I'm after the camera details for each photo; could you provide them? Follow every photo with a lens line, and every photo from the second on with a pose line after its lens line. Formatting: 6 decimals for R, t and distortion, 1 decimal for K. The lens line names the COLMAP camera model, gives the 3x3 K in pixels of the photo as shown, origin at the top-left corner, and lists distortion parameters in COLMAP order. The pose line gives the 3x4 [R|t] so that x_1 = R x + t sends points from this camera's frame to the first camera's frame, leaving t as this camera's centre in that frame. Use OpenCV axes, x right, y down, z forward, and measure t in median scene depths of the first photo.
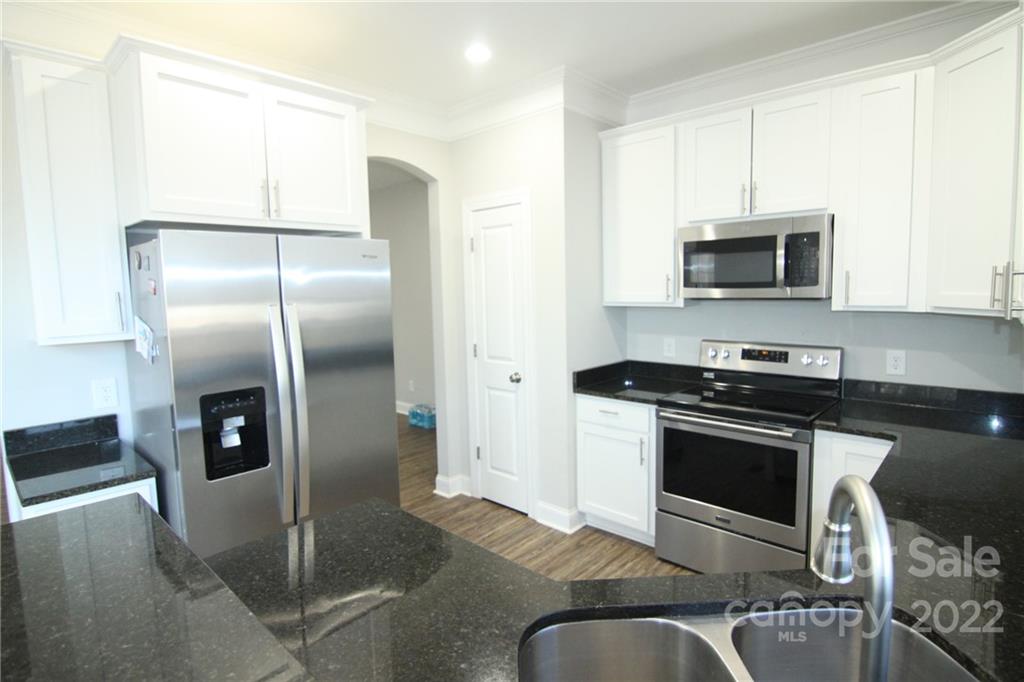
lens RADIAL K [[527.2, 0, 511.8], [0, 527.2, 336.5], [0, 0, 1]] dist [-0.004188, -0.010918]
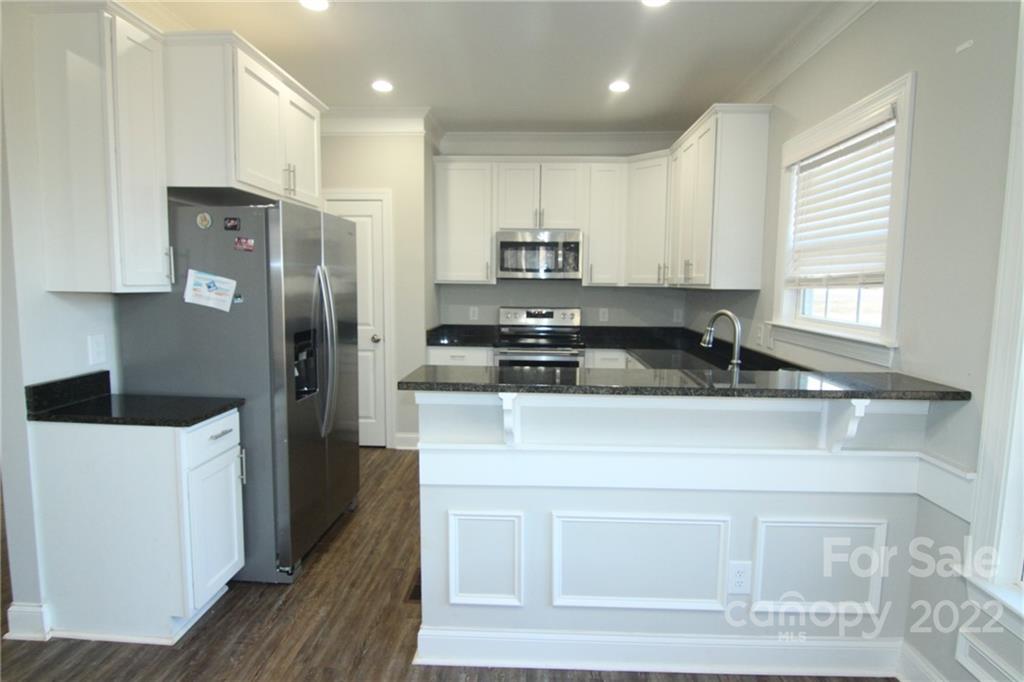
lens RADIAL K [[527.2, 0, 514.8], [0, 527.2, 337.5], [0, 0, 1]] dist [-0.004188, -0.010918]
pose [[0.765815, -0.037282, 0.641979, -0.669290], [0.034392, 0.999264, 0.017004, 0.080490], [-0.642140, 0.009057, 0.766534, -0.215221]]
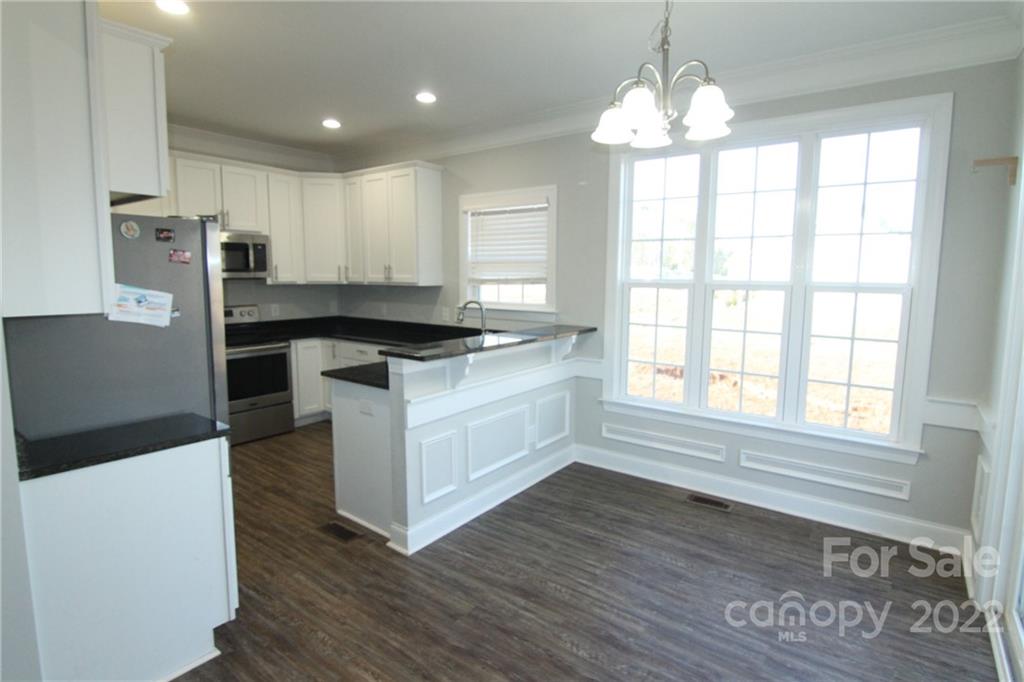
lens RADIAL K [[527.2, 0, 510.8], [0, 527.2, 339.0], [0, 0, 1]] dist [-0.004188, -0.010918]
pose [[-0.097085, -0.101303, 0.990107, -1.315545], [0.093205, 0.989509, 0.110381, 0.018478], [-0.990902, 0.103000, -0.086625, 0.261664]]
